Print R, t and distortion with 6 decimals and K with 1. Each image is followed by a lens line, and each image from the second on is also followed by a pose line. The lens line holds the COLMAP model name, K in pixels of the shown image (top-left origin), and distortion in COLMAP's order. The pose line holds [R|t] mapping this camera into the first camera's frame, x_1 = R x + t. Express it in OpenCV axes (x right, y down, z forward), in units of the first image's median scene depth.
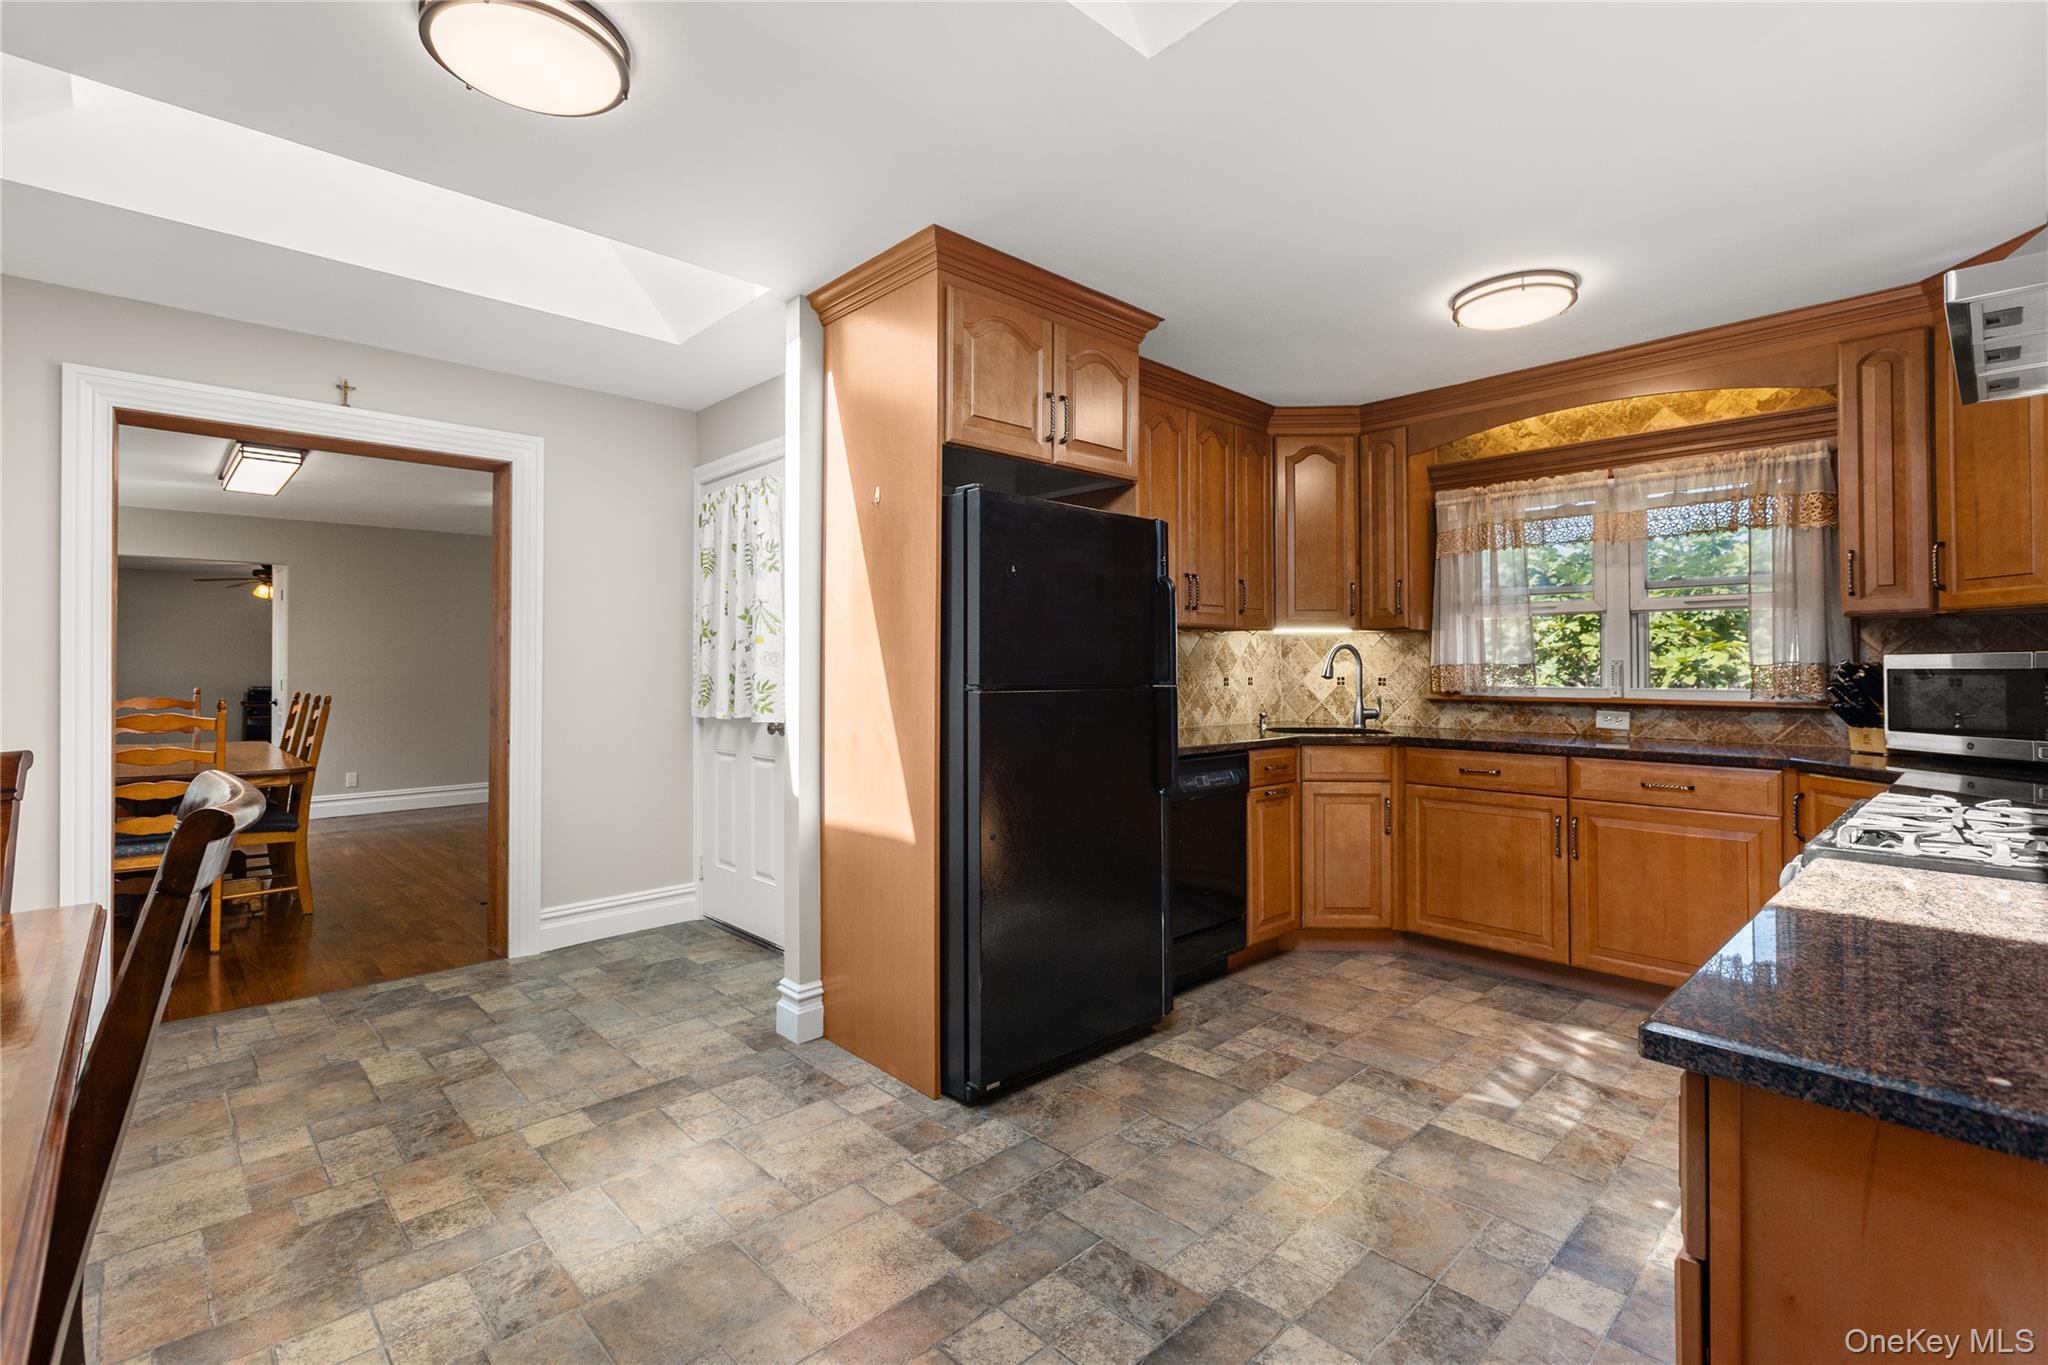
lens RADIAL K [[928.5, 0, 1019.0], [0, 928.5, 673.9], [0, 0, 1]] dist [0.002222, 0.000559]
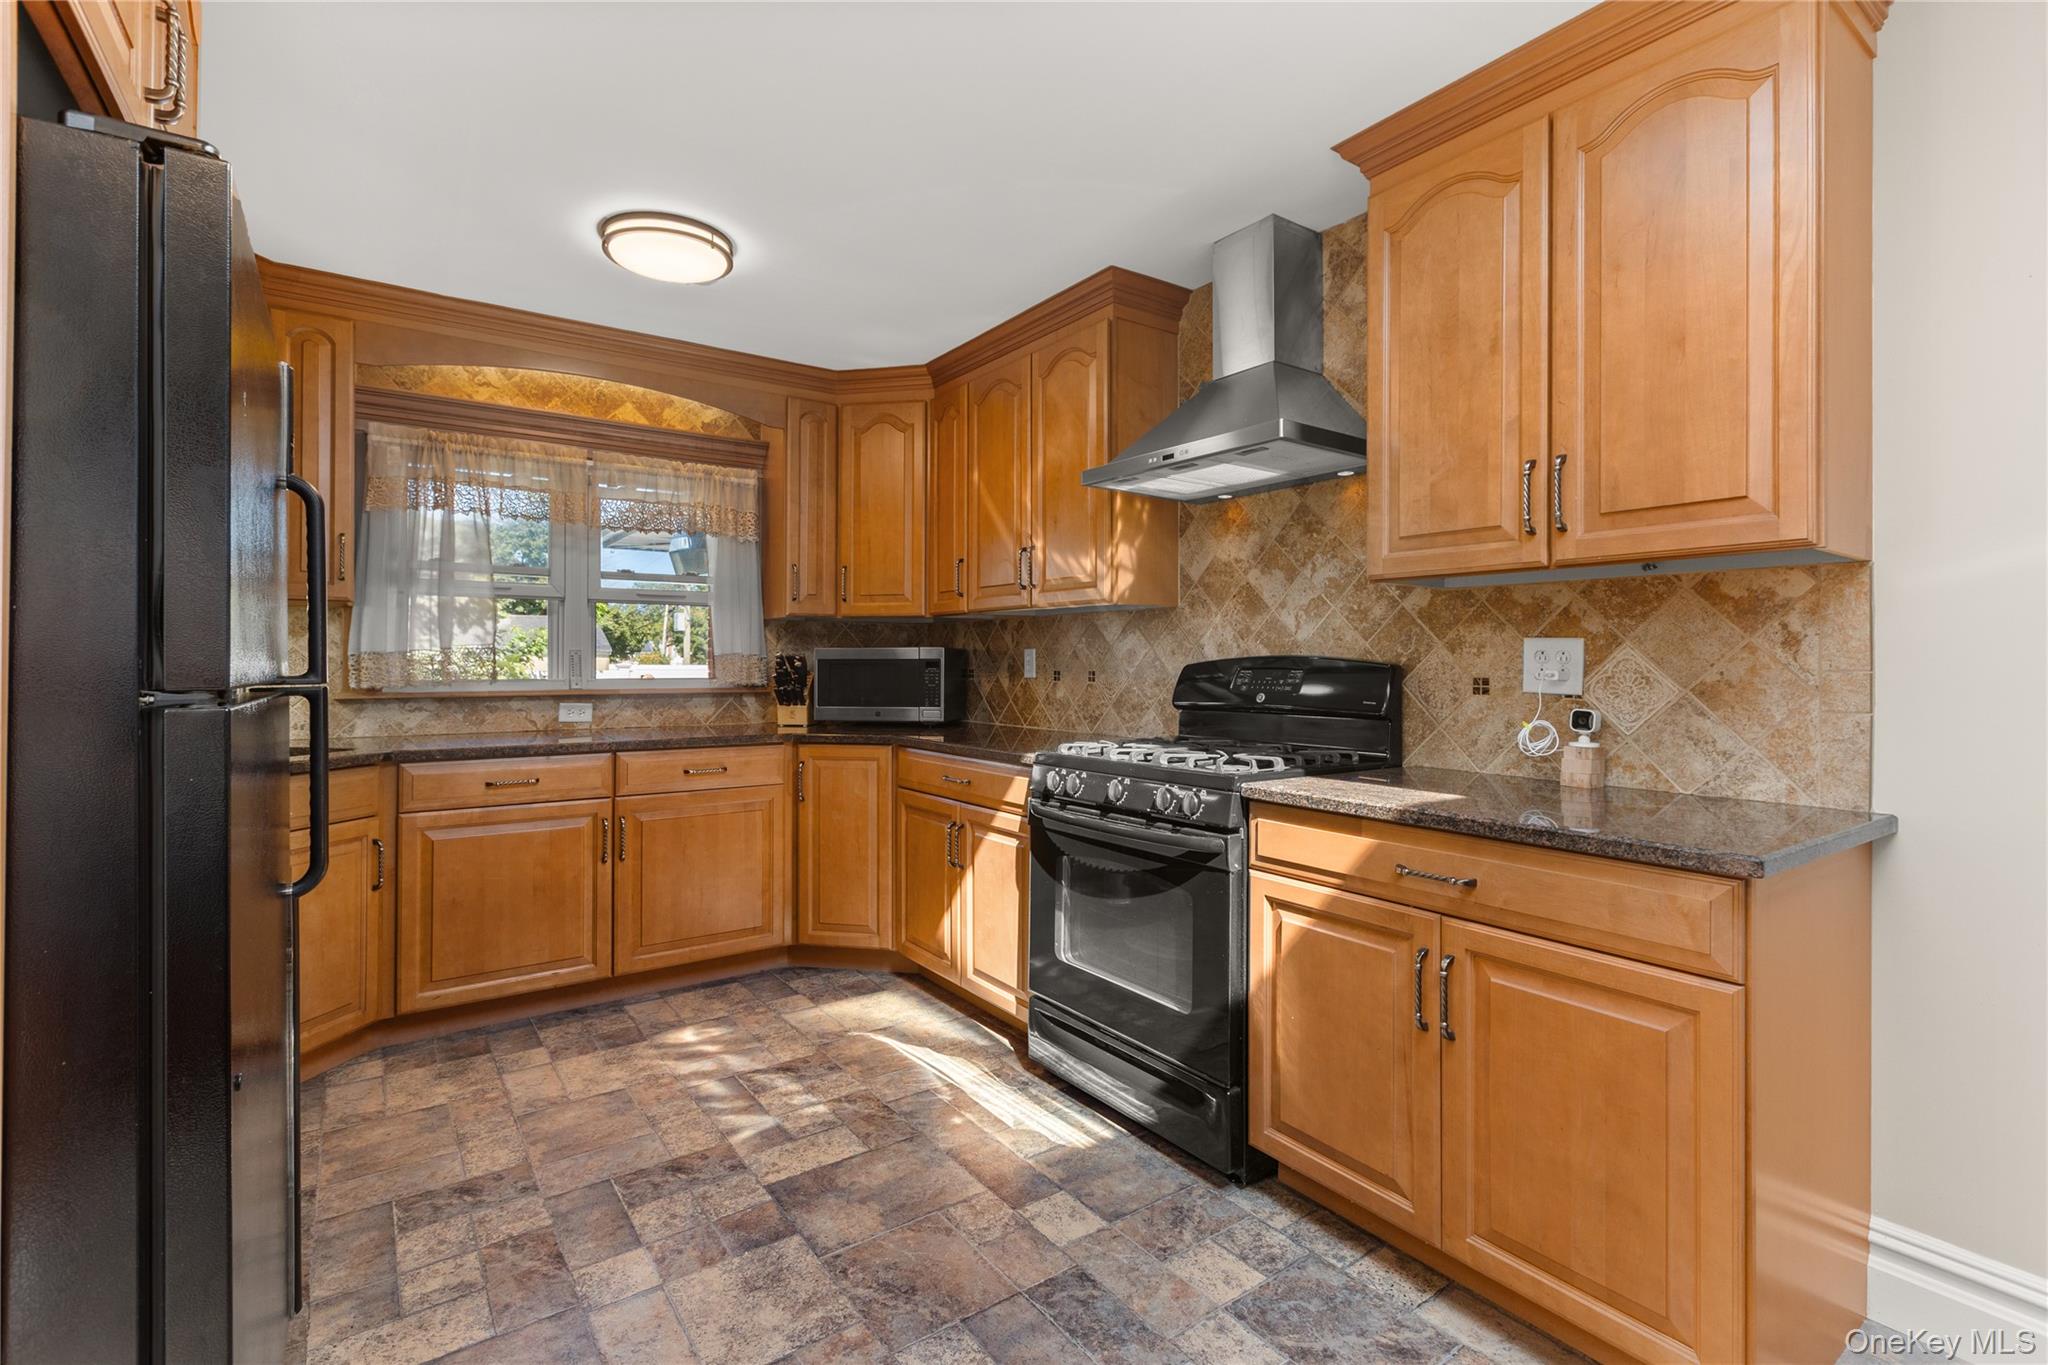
lens RADIAL K [[928.5, 0, 1019.8], [0, 928.5, 665.2], [0, 0, 1]] dist [0.002222, 0.000559]
pose [[0.142599, -0.002150, 0.989778, -0.282443], [0.005721, 0.999983, 0.001348, 0.002824], [-0.989764, 0.005471, 0.142608, 0.486261]]
